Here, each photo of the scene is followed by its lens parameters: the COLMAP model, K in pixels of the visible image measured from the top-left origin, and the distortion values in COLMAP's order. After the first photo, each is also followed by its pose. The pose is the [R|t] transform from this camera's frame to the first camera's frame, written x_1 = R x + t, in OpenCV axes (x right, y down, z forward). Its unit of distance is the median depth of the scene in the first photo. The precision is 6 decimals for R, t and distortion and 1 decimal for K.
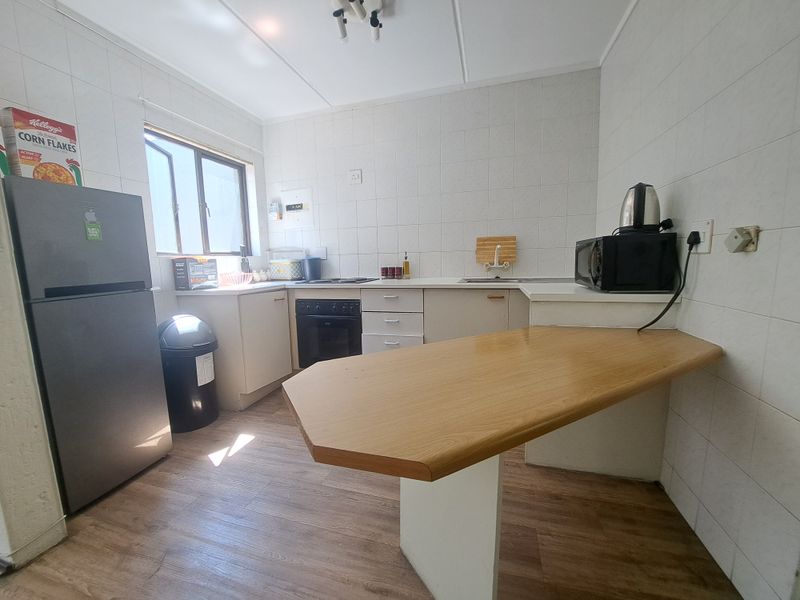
lens RADIAL K [[318.5, 0, 400.0], [0, 318.5, 300.0], [0, 0, 1]] dist [-0.000769, -0.003886]
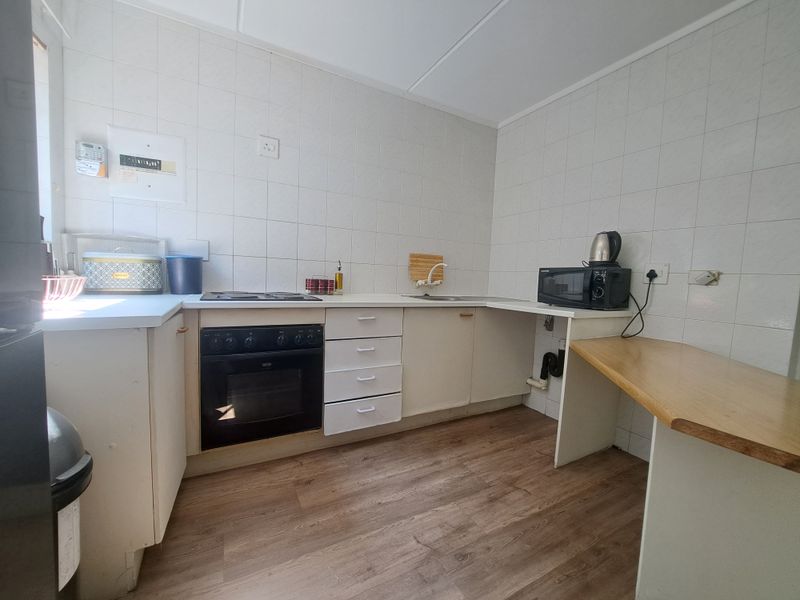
lens RADIAL K [[318.5, 0, 400.0], [0, 318.5, 300.0], [0, 0, 1]] dist [-0.000769, -0.003886]
pose [[0.714025, 0.003455, 0.700112, -0.464587], [0.028337, 0.999026, -0.033830, -0.023946], [-0.699547, 0.043994, 0.713231, 0.352434]]
